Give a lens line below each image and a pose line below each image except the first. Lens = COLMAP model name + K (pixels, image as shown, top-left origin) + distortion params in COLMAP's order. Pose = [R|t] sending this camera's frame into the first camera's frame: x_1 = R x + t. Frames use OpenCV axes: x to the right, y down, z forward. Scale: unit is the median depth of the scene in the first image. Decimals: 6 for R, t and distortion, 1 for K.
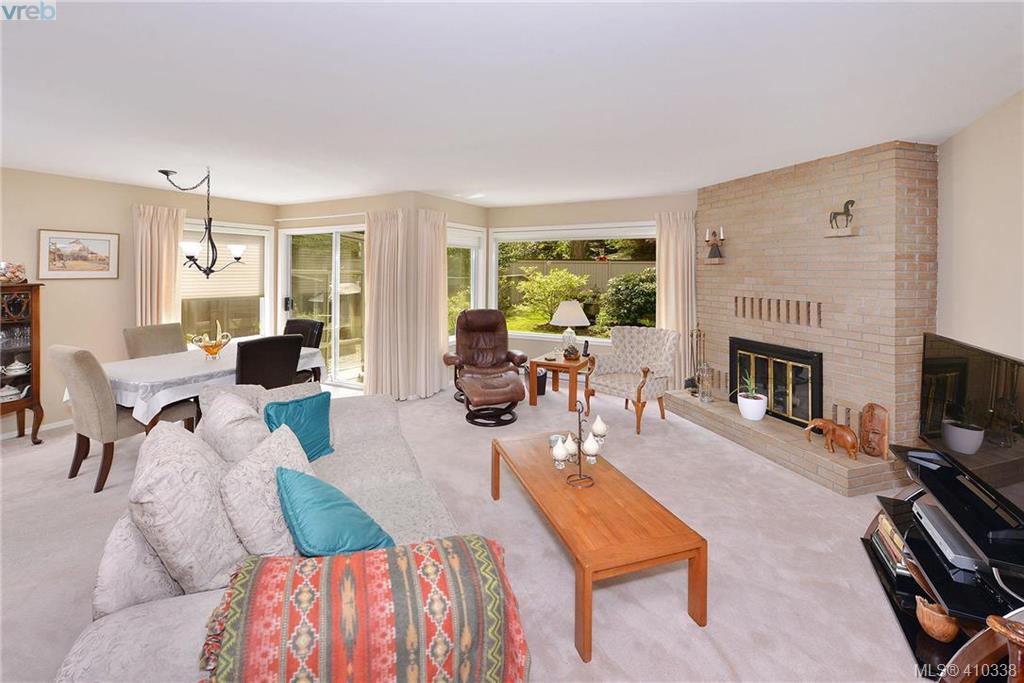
lens RADIAL K [[396.9, 0, 464.4], [0, 396.9, 271.2], [0, 0, 1]] dist [-0.000775, -0.000111]
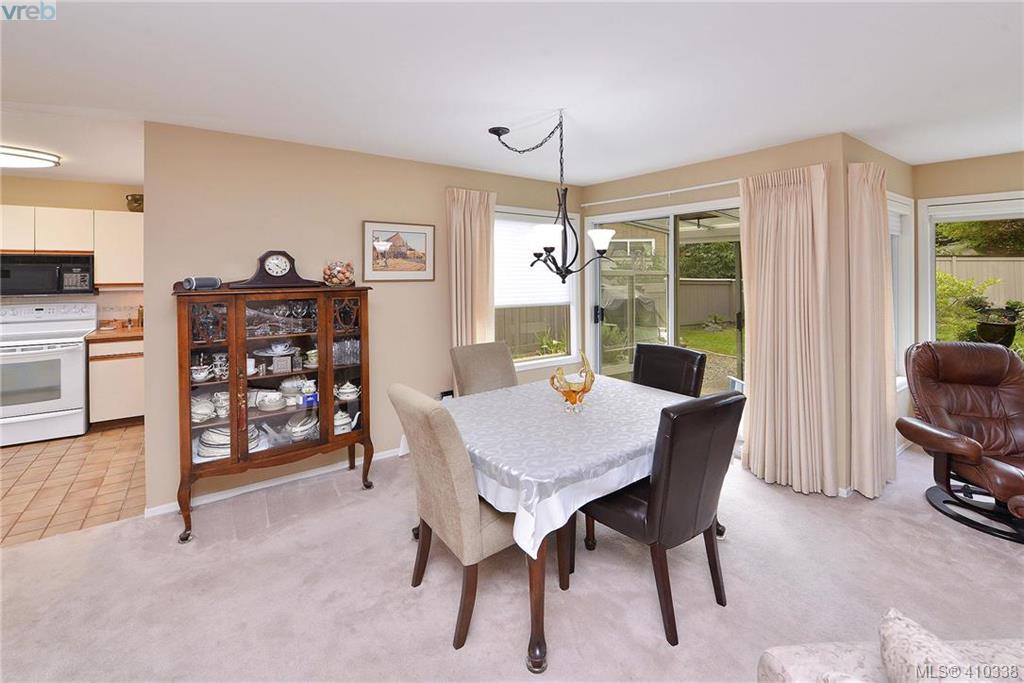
lens RADIAL K [[415.1, 0, 511.7], [0, 415.1, 284.5], [0, 0, 1]] dist [0.001280, 0.000165]
pose [[0.901825, 0.014254, -0.431867, -0.408972], [-0.000300, 0.999476, 0.032362, -0.000685], [0.432102, -0.029055, 0.901356, 0.339551]]
